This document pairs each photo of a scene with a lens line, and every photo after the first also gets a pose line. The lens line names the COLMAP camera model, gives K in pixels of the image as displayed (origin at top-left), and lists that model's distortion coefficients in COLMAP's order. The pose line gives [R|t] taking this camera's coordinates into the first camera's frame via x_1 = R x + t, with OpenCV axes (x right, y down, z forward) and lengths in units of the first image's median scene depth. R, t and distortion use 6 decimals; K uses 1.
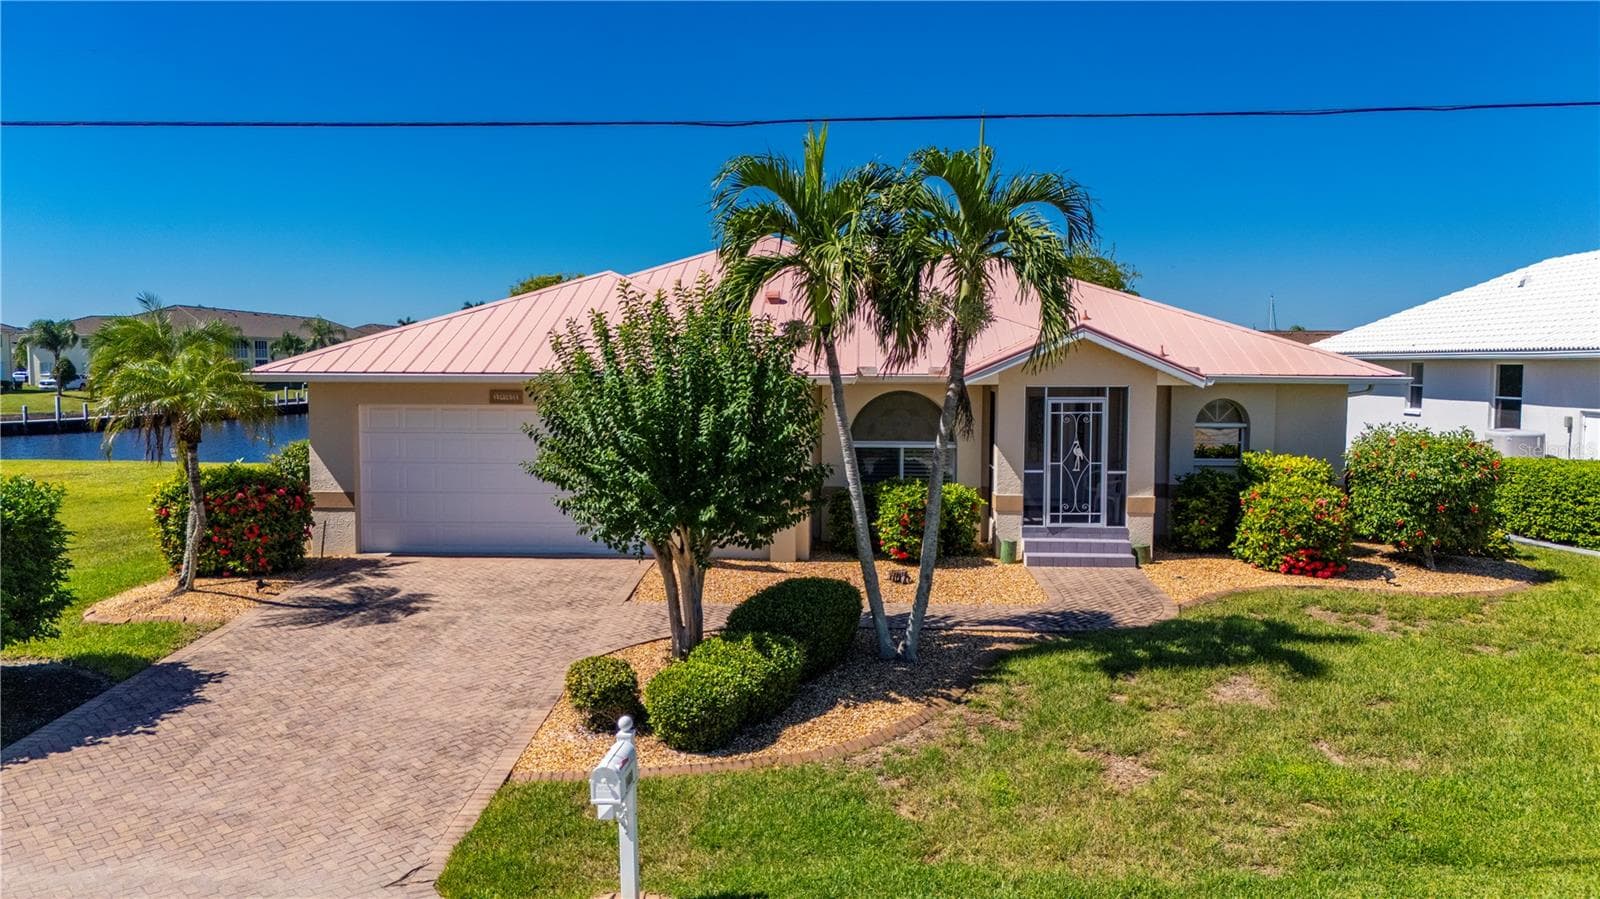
lens RADIAL K [[1180.0, 0, 798.3], [0, 1180.0, 439.6], [0, 0, 1]] dist [0.073321, -0.067076]
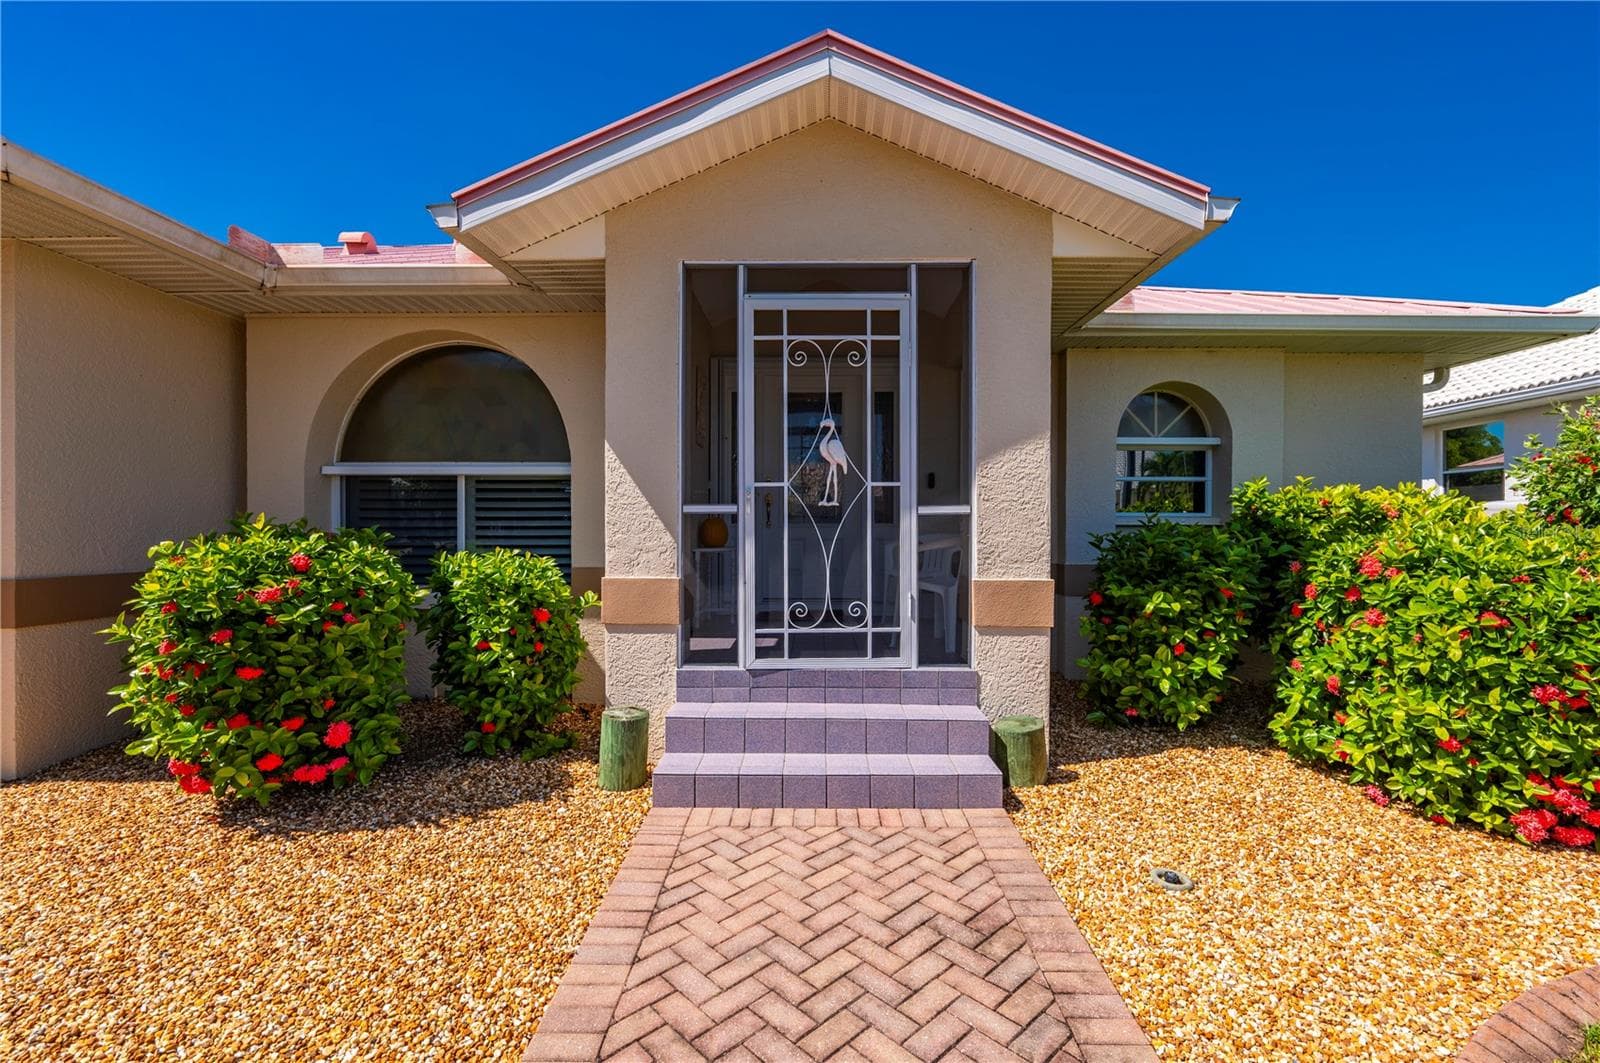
lens RADIAL K [[726.3, 0, 798.1], [0, 726.3, 534.5], [0, 0, 1]] dist [-0.001931, 0.000711]
pose [[0.999800, -0.000749, 0.019971, 0.230891], [0.001938, 0.998221, -0.059589, 0.049452], [-0.019891, 0.059616, 0.998023, 0.822442]]
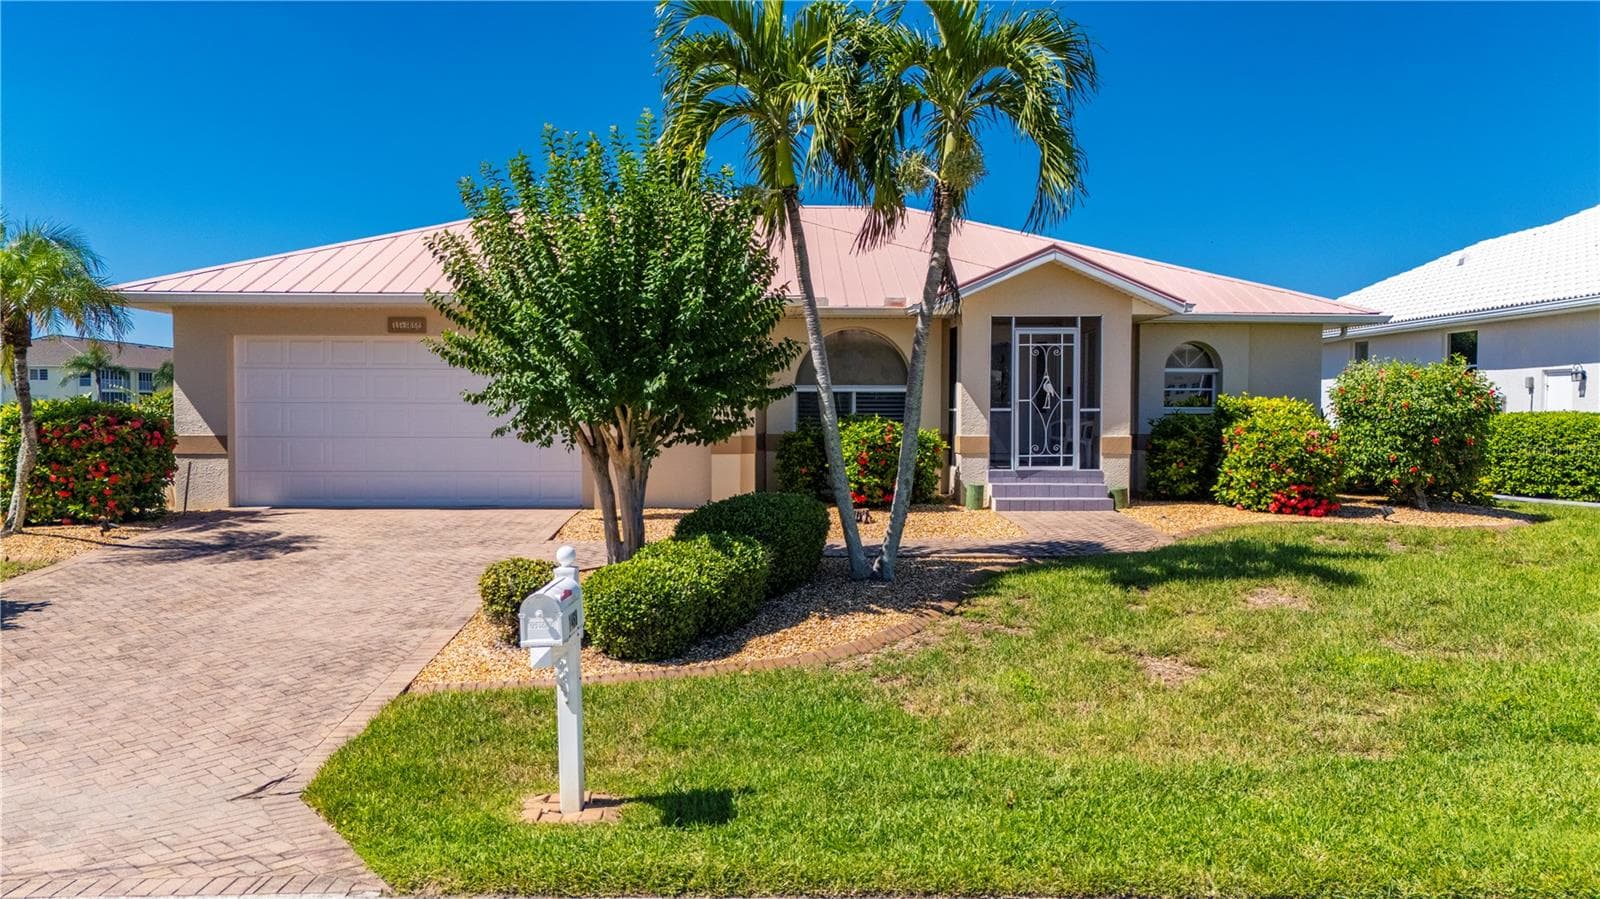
lens RADIAL K [[1180.0, 0, 799.0], [0, 1180.0, 437.4], [0, 0, 1]] dist [0.073321, -0.067076]
pose [[0.997198, -0.003170, 0.074746, -0.024973], [0.006279, 0.999123, -0.041388, 0.088900], [-0.074549, 0.041742, 0.996343, 0.110944]]
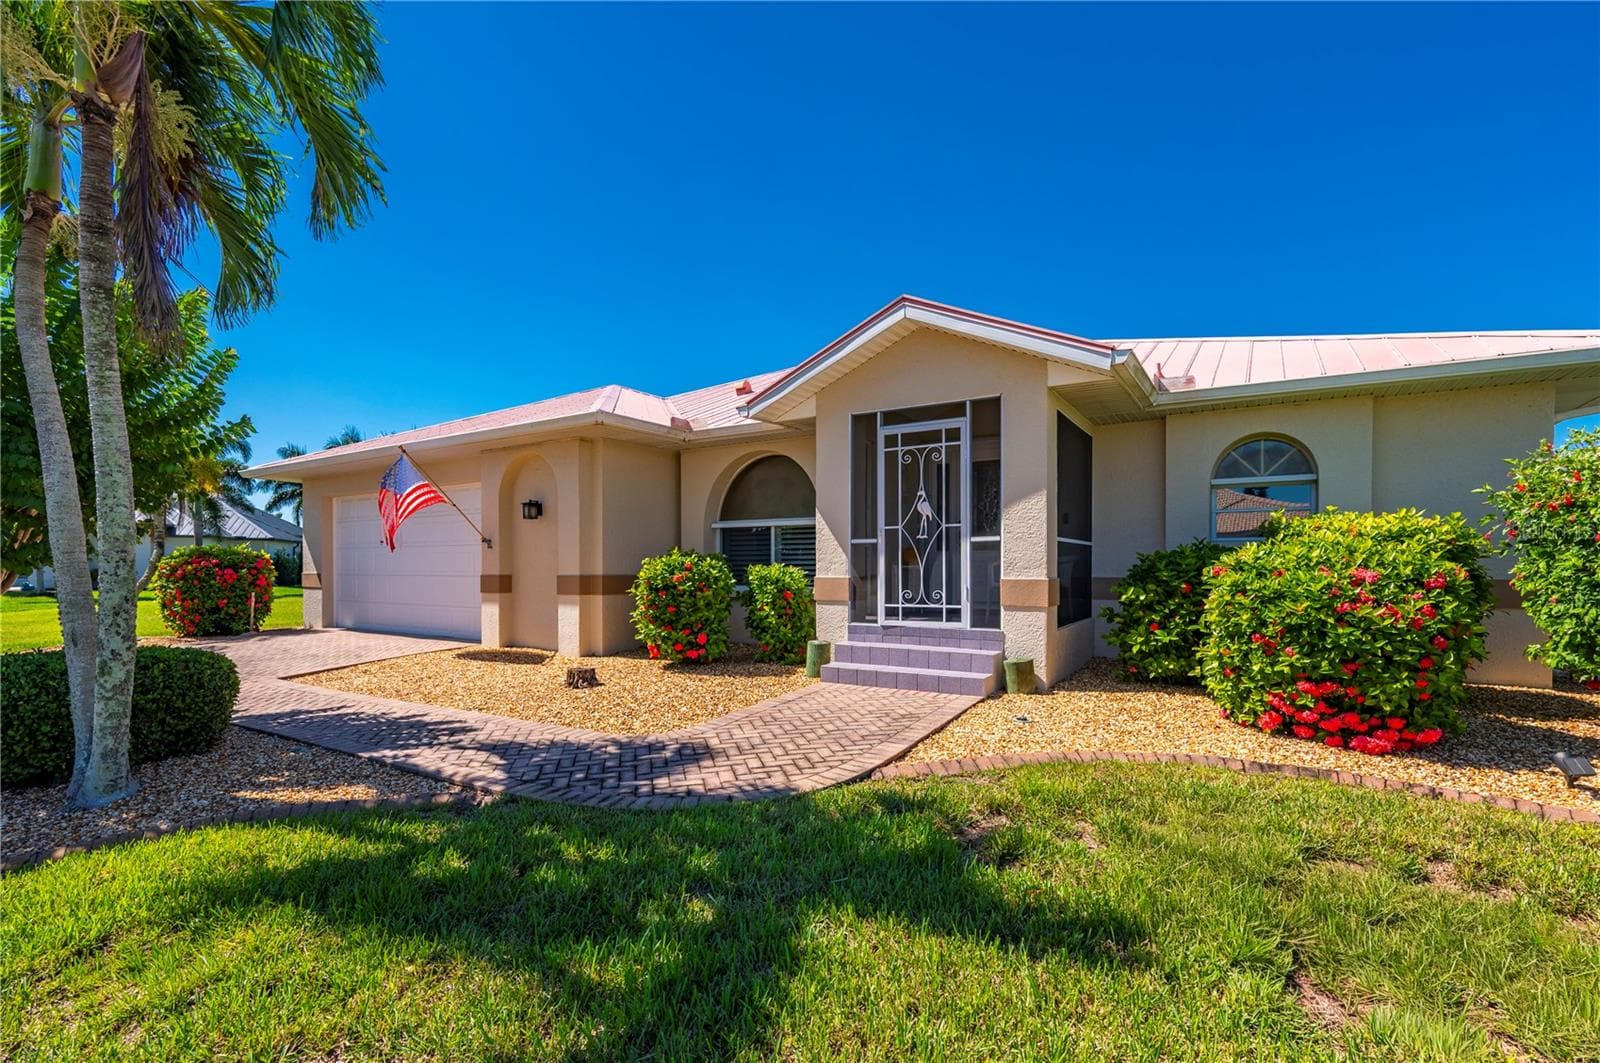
lens RADIAL K [[726.3, 0, 788.6], [0, 726.3, 569.7], [0, 0, 1]] dist [-0.001931, 0.000711]
pose [[0.865245, -0.001501, -0.501348, 0.383189], [-0.030120, 0.998034, -0.054969, 0.069793], [0.500444, 0.062662, 0.863498, 0.656427]]
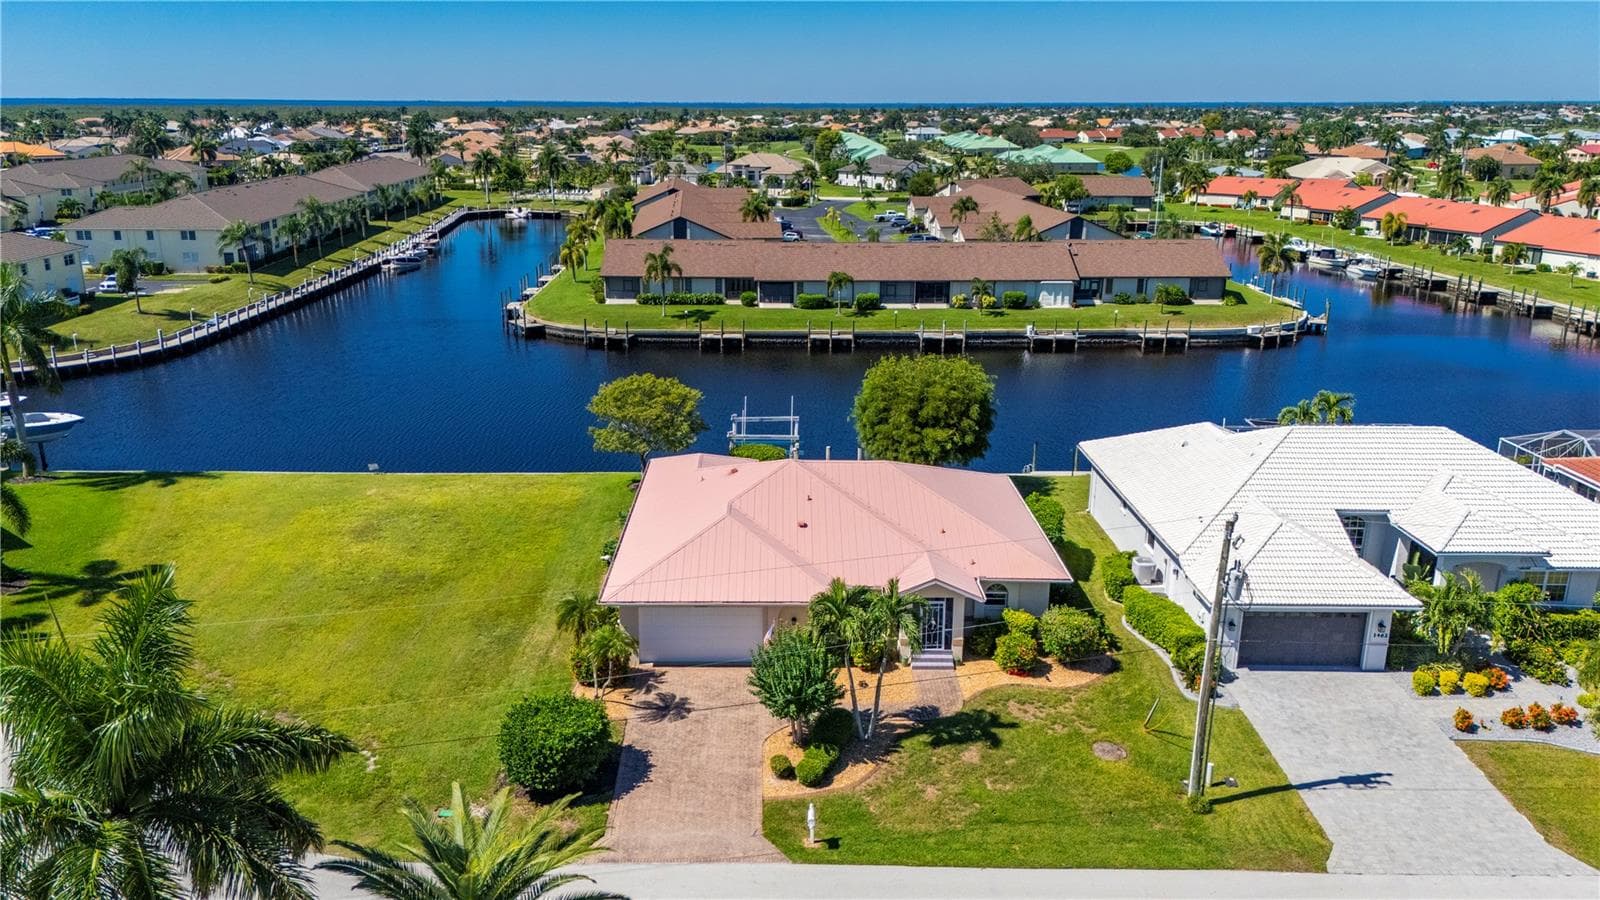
lens RADIAL K [[1180.0, 0, 787.9], [0, 1180.0, 463.0], [0, 0, 1]] dist [0.073321, -0.067076]
pose [[0.998223, -0.011504, 0.058475, -0.216458], [-0.001946, 0.974377, 0.224913, -0.905136], [-0.059564, -0.224627, 0.972623, -1.362843]]
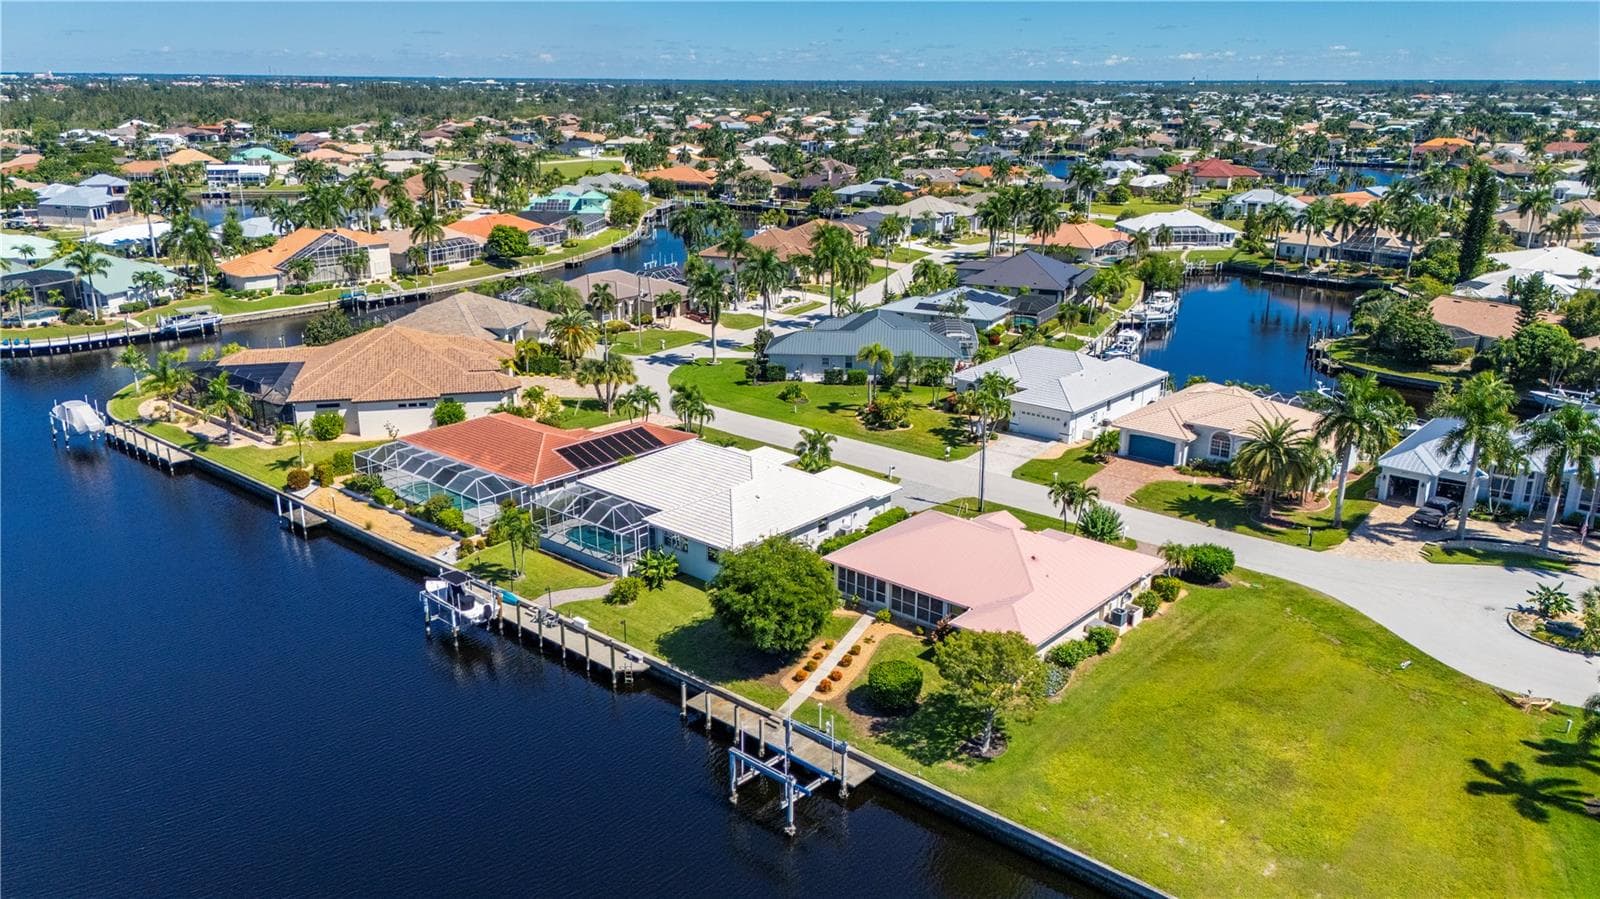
lens RADIAL K [[1180.0, 0, 801.7], [0, 1180.0, 448.5], [0, 0, 1]] dist [0.073321, -0.067076]
pose [[-0.778379, -0.194146, 0.597020, -2.061988], [0.029613, 0.938567, 0.343823, -2.126711], [-0.627095, 0.285304, -0.724812, 5.215800]]
